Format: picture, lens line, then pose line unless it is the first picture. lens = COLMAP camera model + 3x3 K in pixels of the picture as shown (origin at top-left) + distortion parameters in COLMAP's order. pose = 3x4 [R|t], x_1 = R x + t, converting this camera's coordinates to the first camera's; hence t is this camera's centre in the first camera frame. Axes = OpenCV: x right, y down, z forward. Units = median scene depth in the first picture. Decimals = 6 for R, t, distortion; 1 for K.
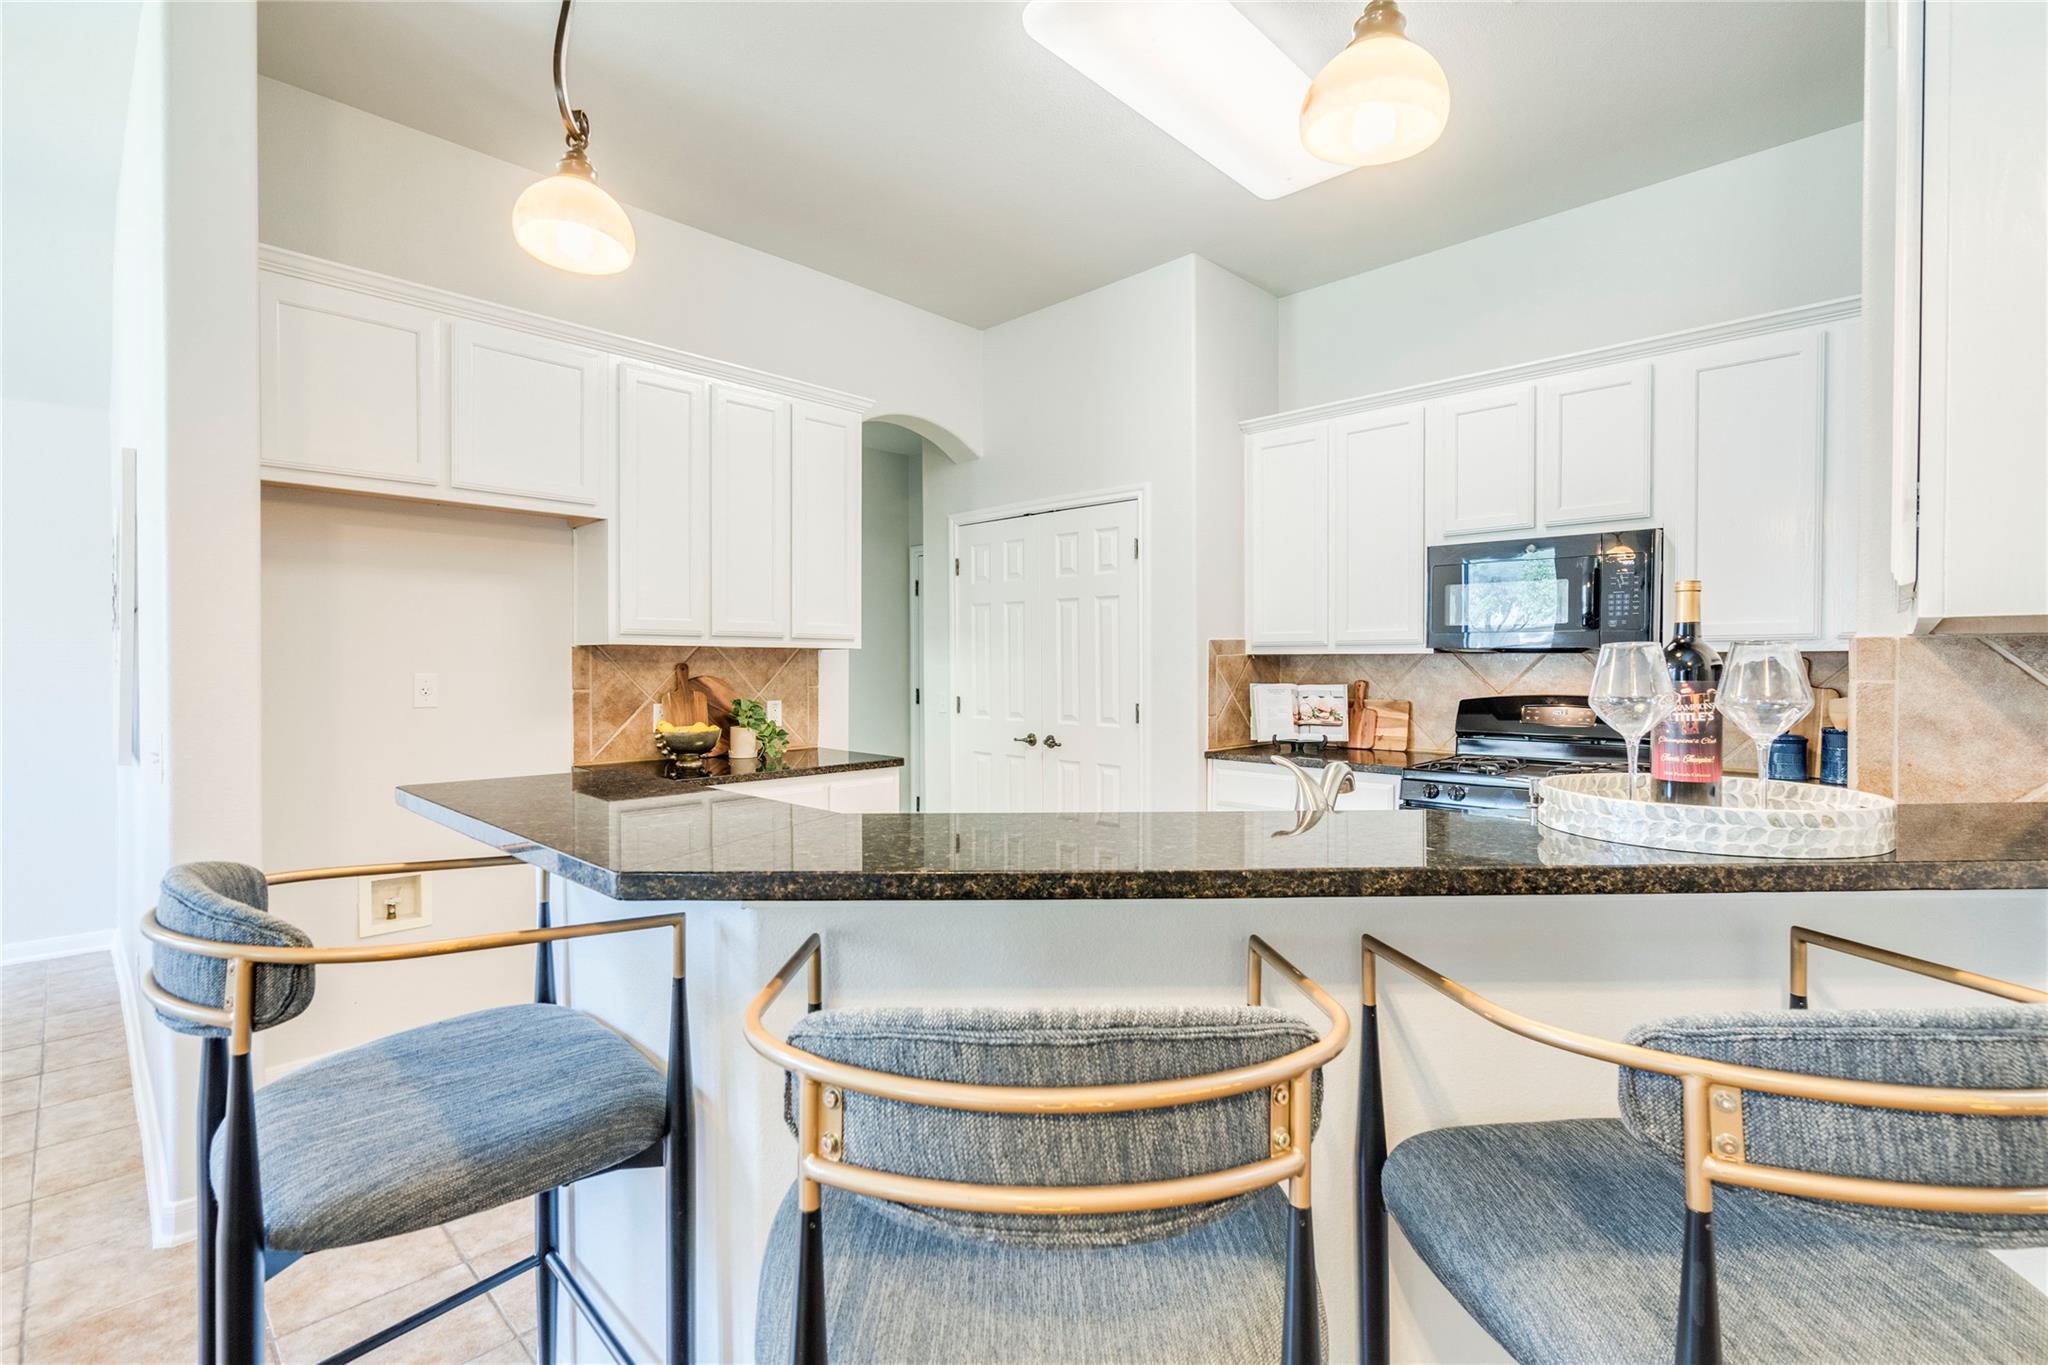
lens RADIAL K [[912.9, 0, 1024.0], [0, 912.9, 682.5], [0, 0, 1]] dist [-0.002481, -0.000278]
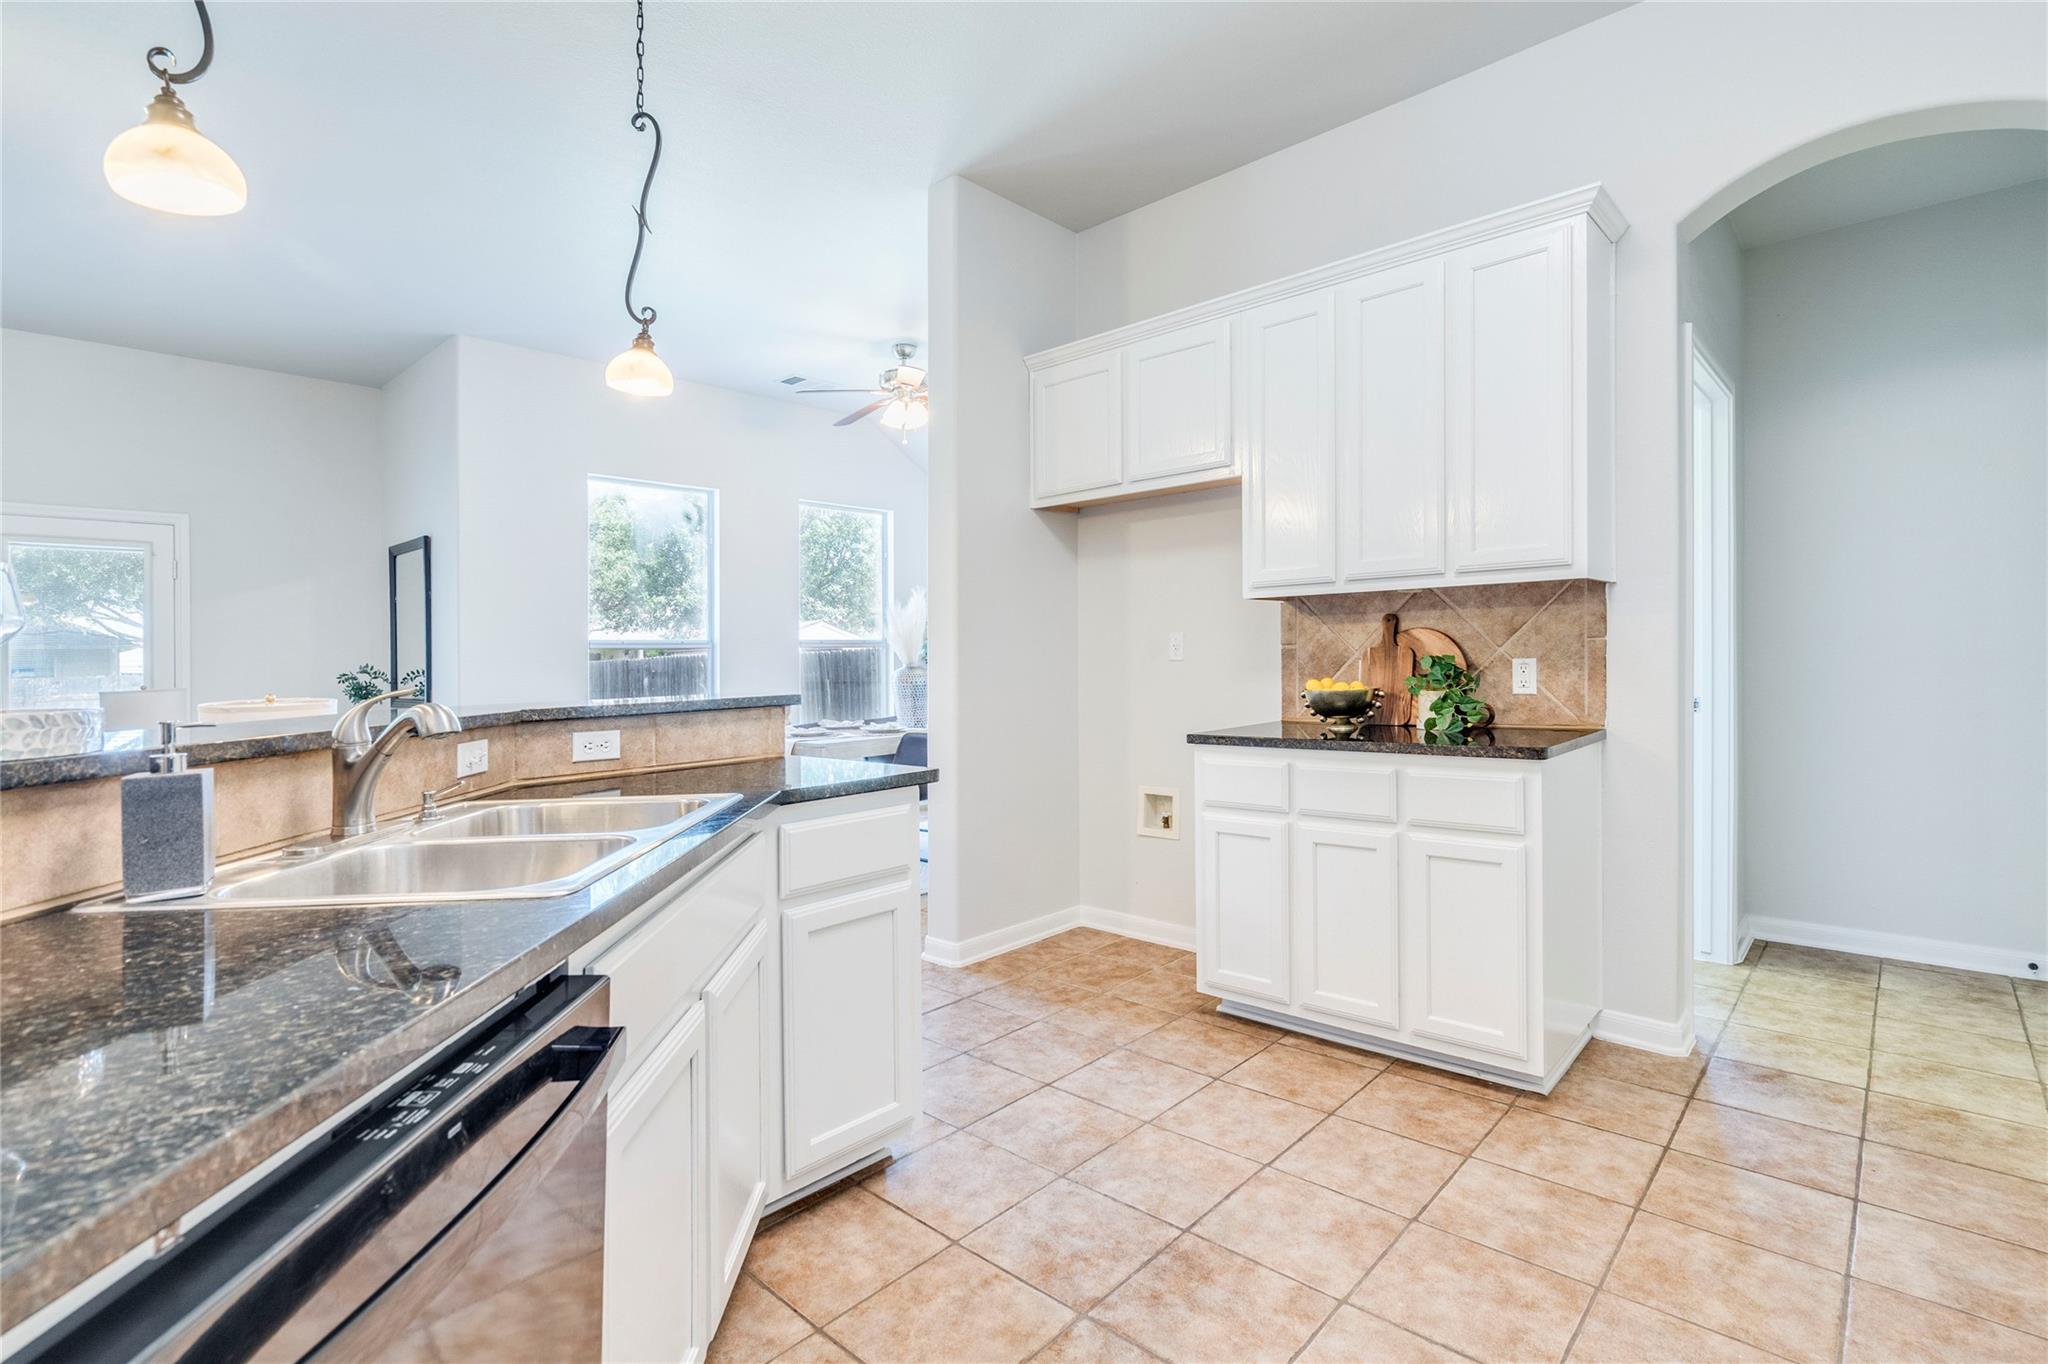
lens RADIAL K [[971.0, 0, 1029.9], [0, 971.0, 685.2], [0, 0, 1]] dist [0.001781, 0.000255]
pose [[0.023314, 0.027078, -0.999361, 0.532737], [0.003081, 0.999626, 0.027157, 0.020242], [0.999723, -0.003712, 0.023222, 0.637169]]
